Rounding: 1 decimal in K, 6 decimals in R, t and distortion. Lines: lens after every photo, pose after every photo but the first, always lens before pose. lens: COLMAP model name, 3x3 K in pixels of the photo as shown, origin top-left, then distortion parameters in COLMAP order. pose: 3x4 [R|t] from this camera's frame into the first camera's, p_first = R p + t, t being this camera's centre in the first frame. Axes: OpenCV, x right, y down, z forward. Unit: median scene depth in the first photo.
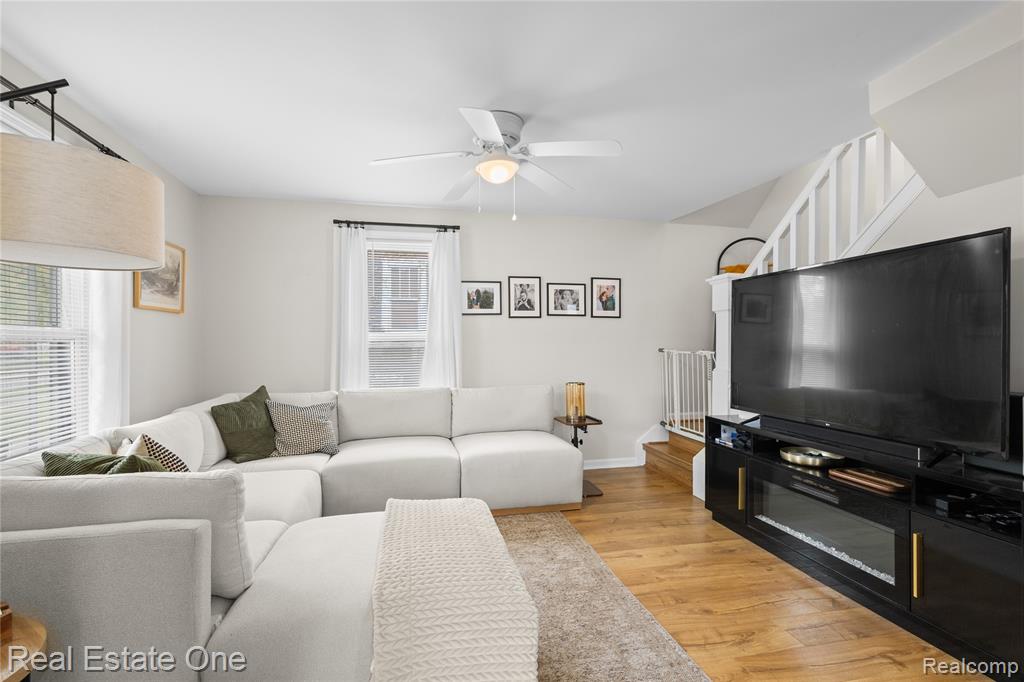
lens RADIAL K [[476.3, 0, 509.1], [0, 476.3, 335.1], [0, 0, 1]] dist [0.006048, 0.000187]
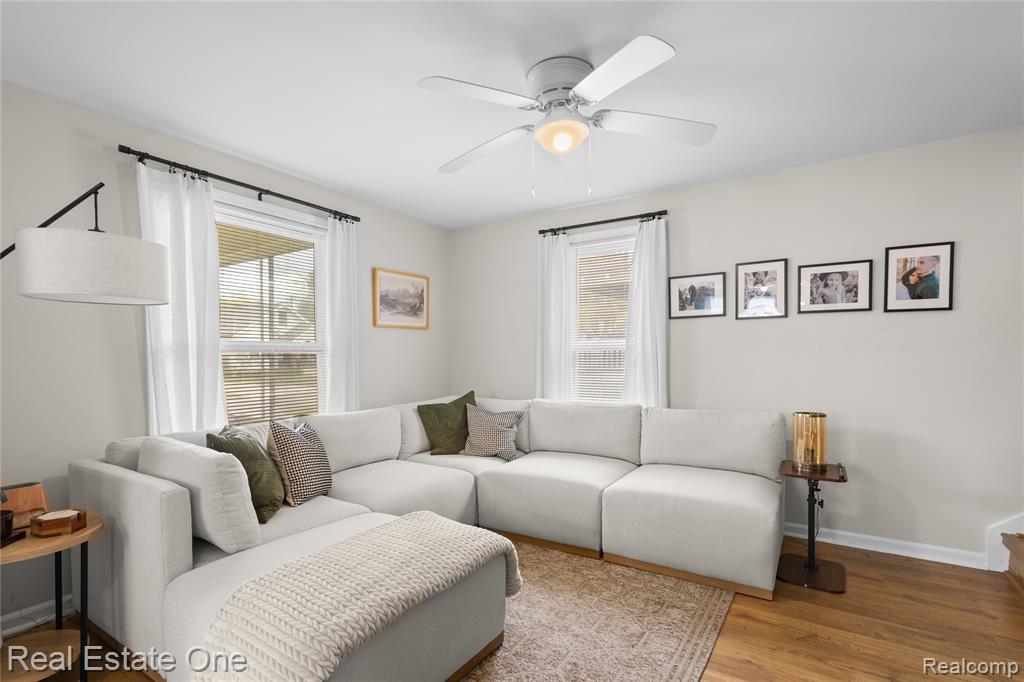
lens RADIAL K [[484.3, 0, 512.7], [0, 484.3, 359.4], [0, 0, 1]] dist [0.004306, 0.000228]
pose [[0.708565, 0.009142, -0.705587, 0.308128], [0.012447, 0.999599, 0.025451, 0.003234], [0.705536, -0.026816, 0.708167, 0.222785]]
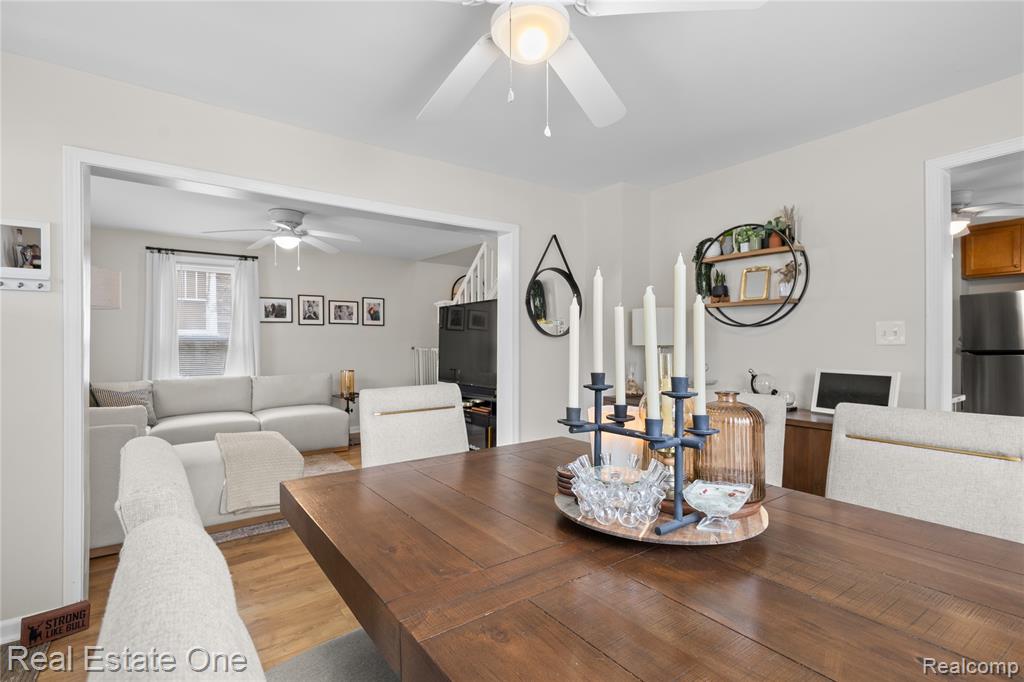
lens RADIAL K [[474.6, 0, 516.0], [0, 474.6, 343.2], [0, 0, 1]] dist [0.002724, 0.000064]
pose [[0.917715, 0.000531, 0.397240, 0.033306], [-0.009751, 0.999728, 0.021191, -0.019981], [-0.397120, -0.023321, 0.917470, -0.543255]]
